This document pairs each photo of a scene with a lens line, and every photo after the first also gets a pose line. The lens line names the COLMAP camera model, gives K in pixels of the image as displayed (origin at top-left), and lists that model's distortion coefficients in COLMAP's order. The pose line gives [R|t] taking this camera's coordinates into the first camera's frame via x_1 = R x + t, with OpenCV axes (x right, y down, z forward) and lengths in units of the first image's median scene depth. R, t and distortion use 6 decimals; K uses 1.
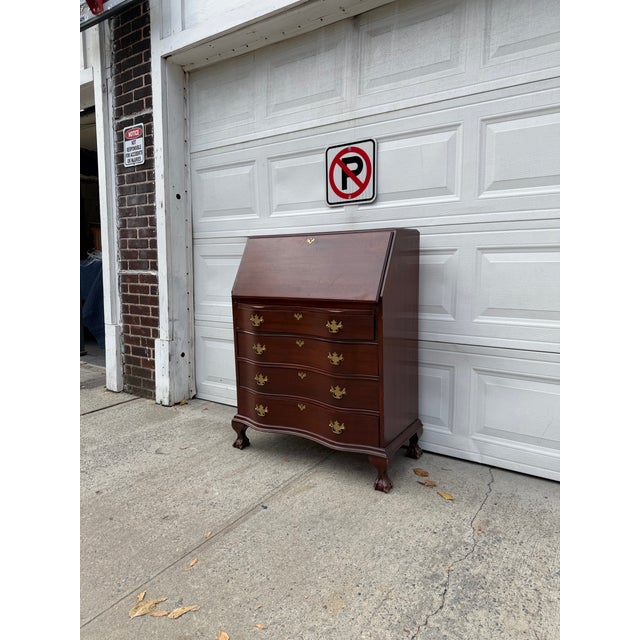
lens RADIAL K [[456.4, 0, 319.0], [0, 456.4, 318.2], [0, 0, 1]] dist [0.021332, -0.039568]
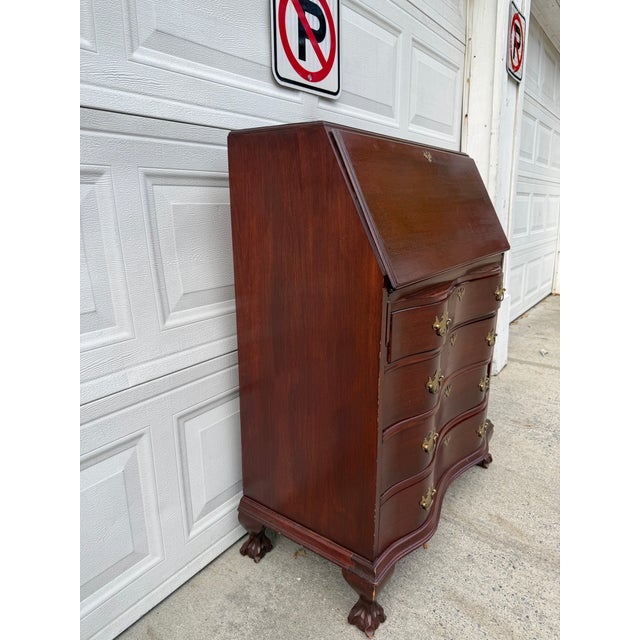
lens RADIAL K [[456.4, 0, 320.7], [0, 456.4, 314.8], [0, 0, 1]] dist [0.021332, -0.039568]
pose [[0.037219, -0.229968, 0.972486, -0.579951], [0.125661, 0.966513, 0.223746, -0.121397], [-0.991375, 0.113876, 0.064871, 1.067206]]
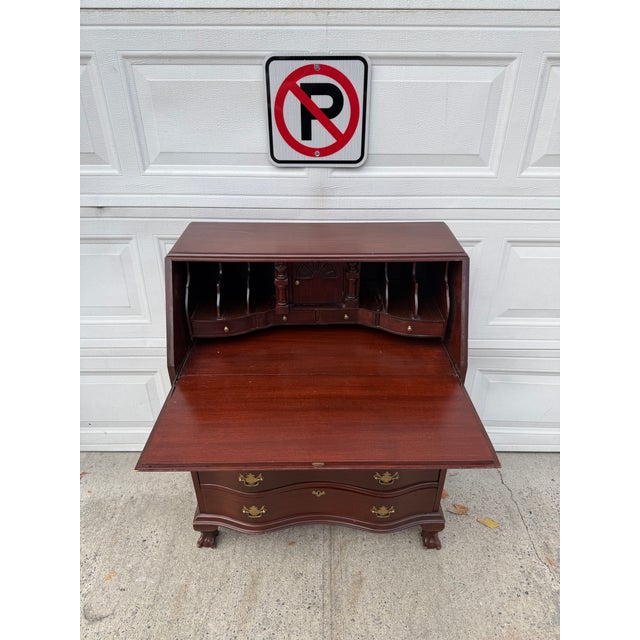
lens RADIAL K [[456.4, 0, 320.8], [0, 456.4, 318.0], [0, 0, 1]] dist [0.021332, -0.039568]
pose [[0.830898, -0.267301, 0.488015, -0.304210], [0.054383, 0.911868, 0.406865, -0.340617], [-0.553761, -0.311524, 0.772206, 0.503709]]
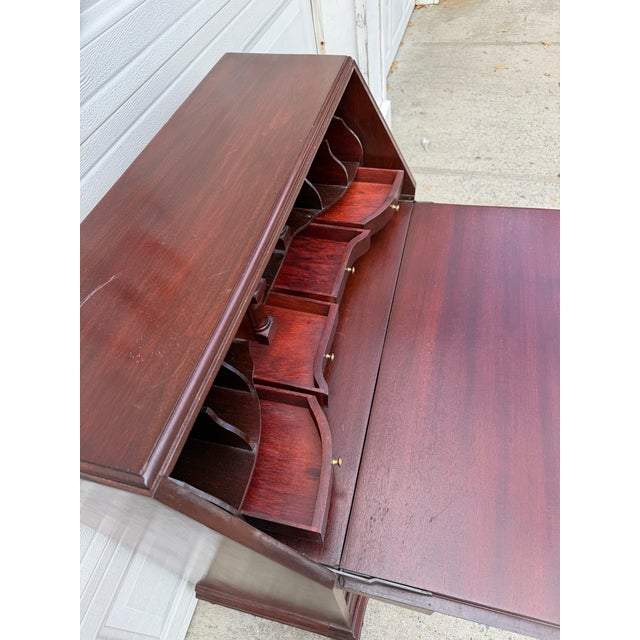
lens RADIAL K [[456.4, 0, 320.7], [0, 456.4, 316.2], [0, 0, 1]] dist [0.021332, -0.039568]
pose [[-0.325552, -0.707526, 0.627234, -0.250501], [0.213416, 0.591268, 0.777725, -0.353465], [-0.921124, 0.387052, -0.041491, 0.993862]]
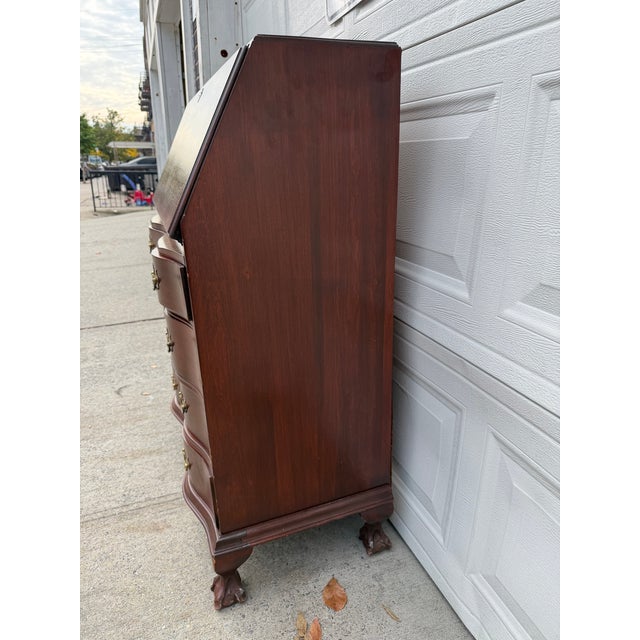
lens RADIAL K [[456.4, 0, 318.0], [0, 456.4, 318.1], [0, 0, 1]] dist [0.021332, -0.039568]
pose [[0.810509, 0.193719, -0.552765, 0.396411], [-0.067212, 0.968251, 0.240776, -0.061336], [0.581858, -0.157999, 0.797796, 0.607722]]
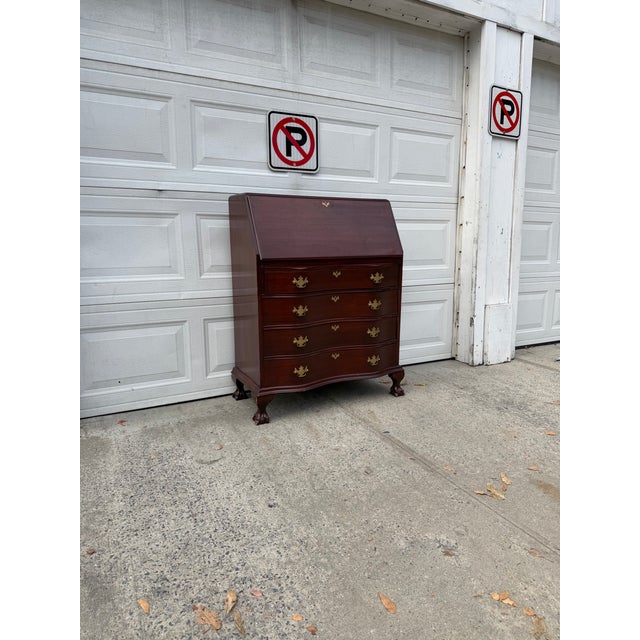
lens RADIAL K [[456.4, 0, 330.1], [0, 456.4, 319.8], [0, 0, 1]] dist [0.021332, -0.039568]
pose [[0.463479, -0.146802, 0.873863, -0.966445], [0.100769, 0.988516, 0.112617, -0.017863], [-0.880359, 0.035863, 0.472950, 0.464328]]
